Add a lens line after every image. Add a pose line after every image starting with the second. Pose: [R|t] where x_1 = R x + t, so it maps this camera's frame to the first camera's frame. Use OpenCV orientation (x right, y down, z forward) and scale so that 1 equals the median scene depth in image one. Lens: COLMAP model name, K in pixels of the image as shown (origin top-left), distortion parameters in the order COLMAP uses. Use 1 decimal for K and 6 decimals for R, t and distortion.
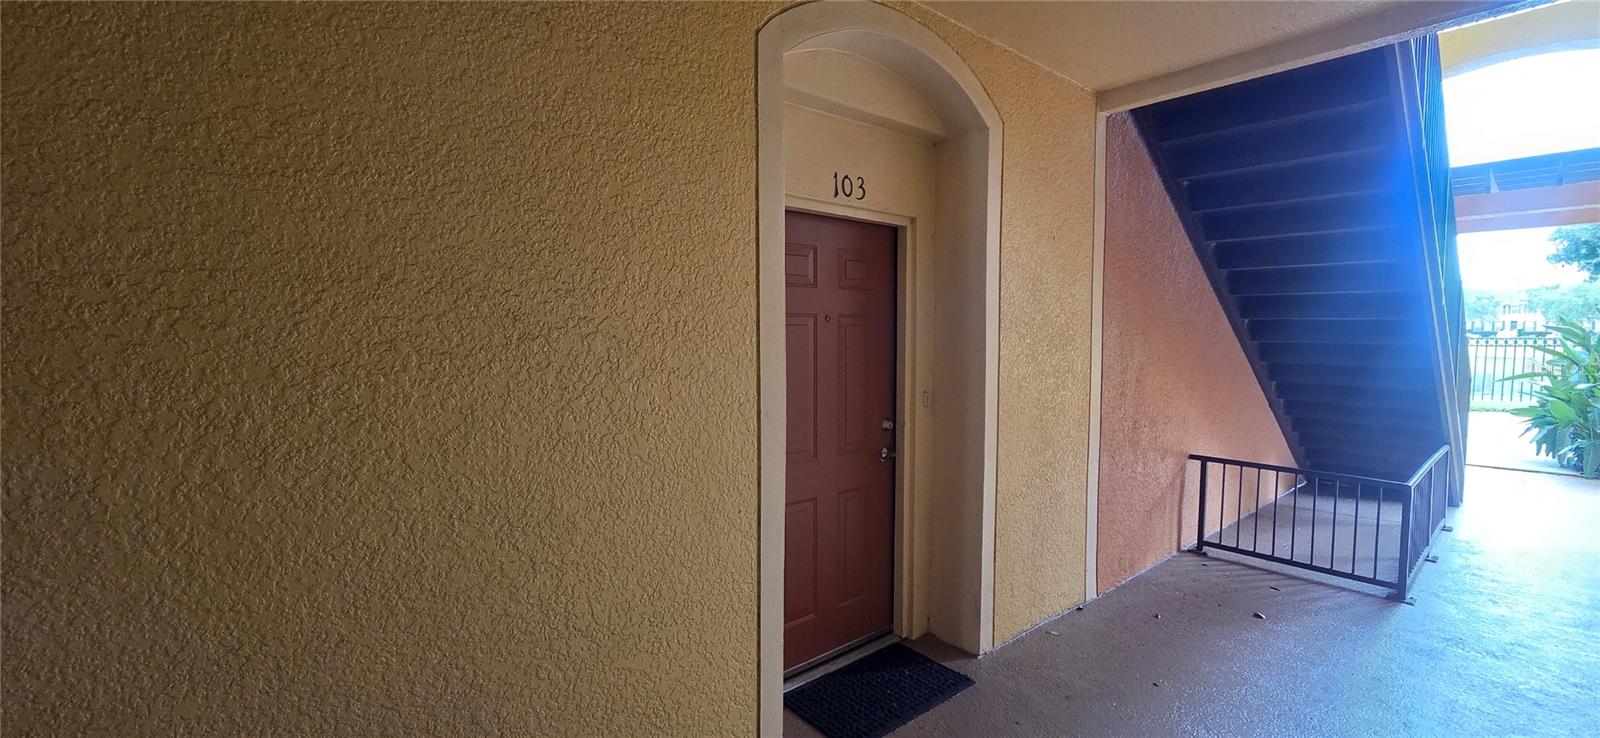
lens RADIAL K [[653.9, 0, 800.0], [0, 653.9, 369.0], [0, 0, 1]] dist [-0.001371, -0.000028]
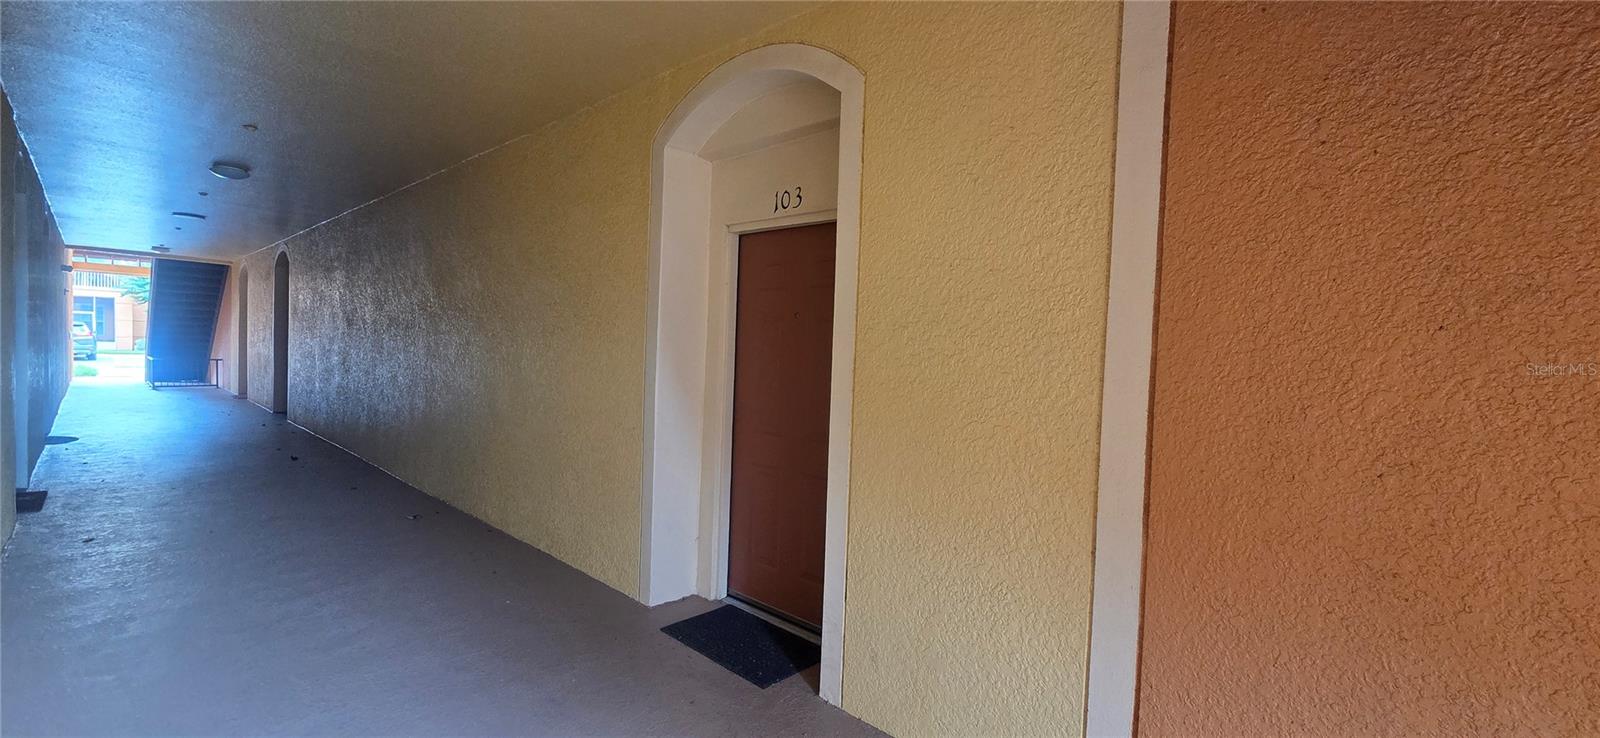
lens RADIAL K [[653.9, 0, 800.0], [0, 653.9, 369.0], [0, 0, 1]] dist [-0.001371, -0.000028]
pose [[0.105736, 0.035685, -0.993754, 1.225939], [-0.101511, 0.994522, 0.024912, -0.013061], [0.989199, 0.098242, 0.108779, 0.921725]]
